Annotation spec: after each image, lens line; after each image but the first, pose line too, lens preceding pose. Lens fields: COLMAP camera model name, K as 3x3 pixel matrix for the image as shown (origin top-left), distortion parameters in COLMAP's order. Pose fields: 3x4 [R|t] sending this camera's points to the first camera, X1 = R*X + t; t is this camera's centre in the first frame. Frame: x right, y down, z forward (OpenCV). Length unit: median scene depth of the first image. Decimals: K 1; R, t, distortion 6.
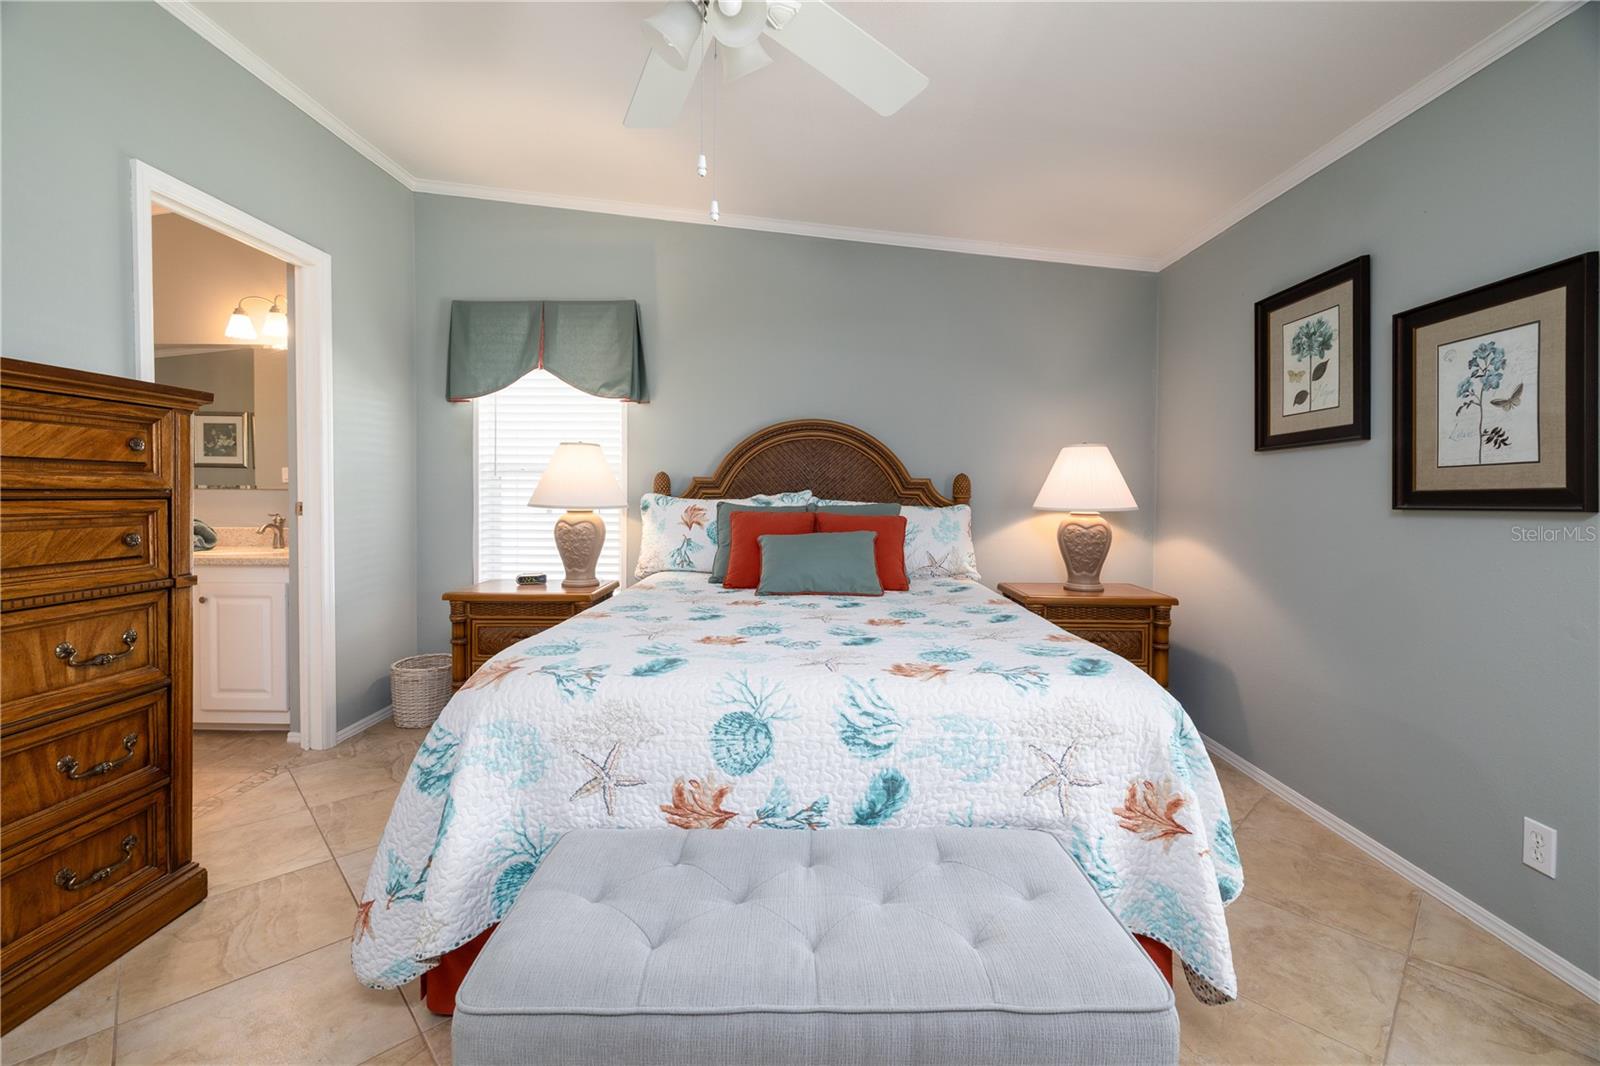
lens RADIAL K [[675.2, 0, 798.5], [0, 675.2, 524.4], [0, 0, 1]] dist [0.001889, 0.000324]
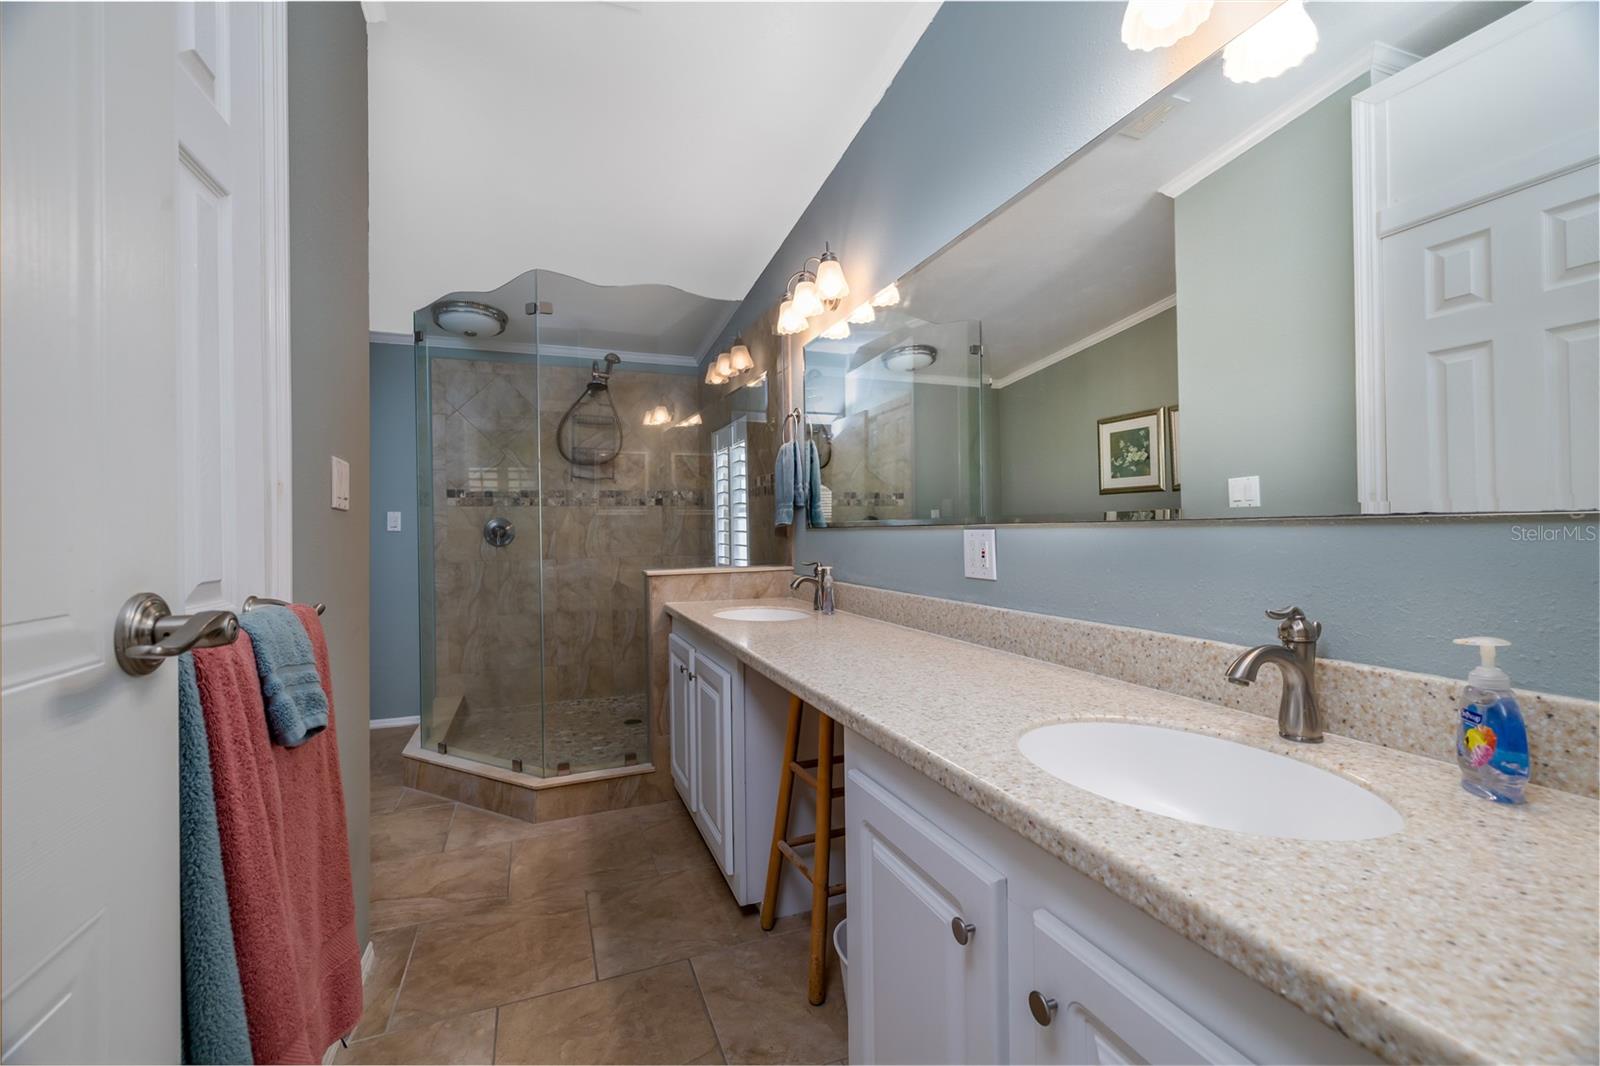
lens RADIAL K [[672.7, 0, 793.3], [0, 672.7, 525.0], [0, 0, 1]] dist [0.002400, 0.000487]
pose [[0.384837, -0.021537, -0.922733, -1.304253], [-0.020993, 0.999265, -0.032079, -0.078044], [0.922746, 0.031716, 0.384101, 1.550742]]
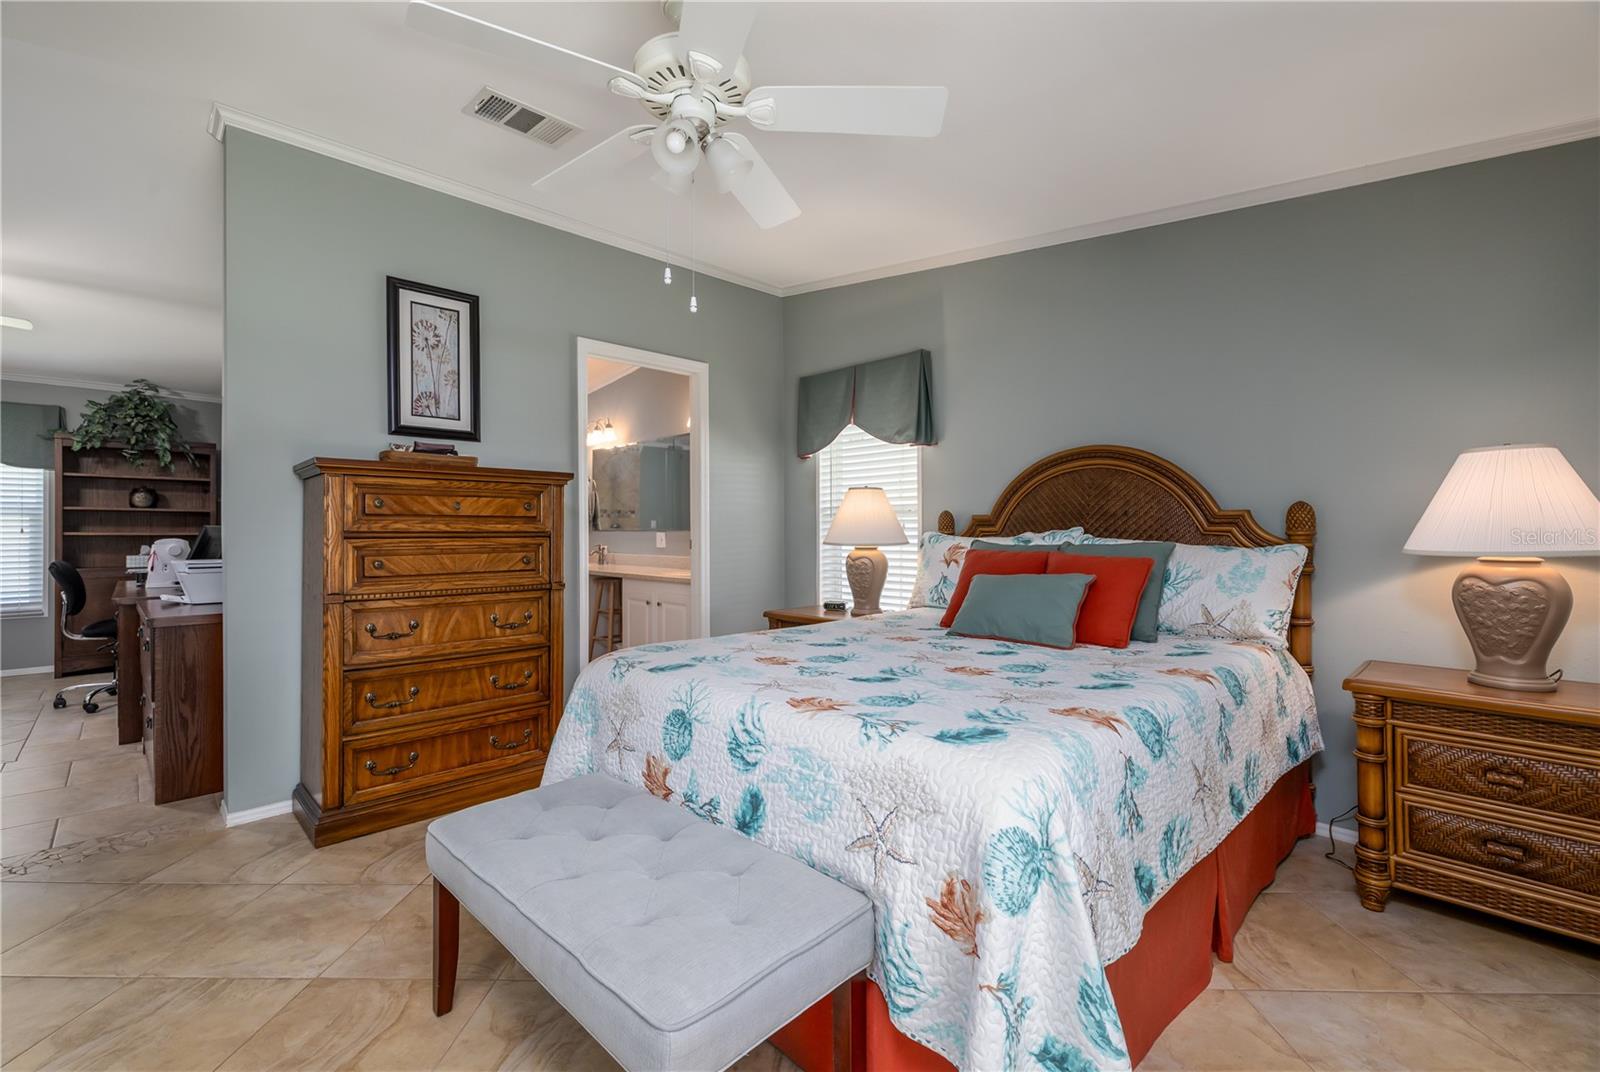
lens RADIAL K [[690.2, 0, 794.0], [0, 690.2, 549.5], [0, 0, 1]] dist [0.004142, 0.000268]
pose [[0.710174, 0.011389, -0.703934, 0.793386], [-0.025829, 0.999618, -0.009885, -0.005397], [0.703552, 0.025202, 0.710197, 0.208839]]
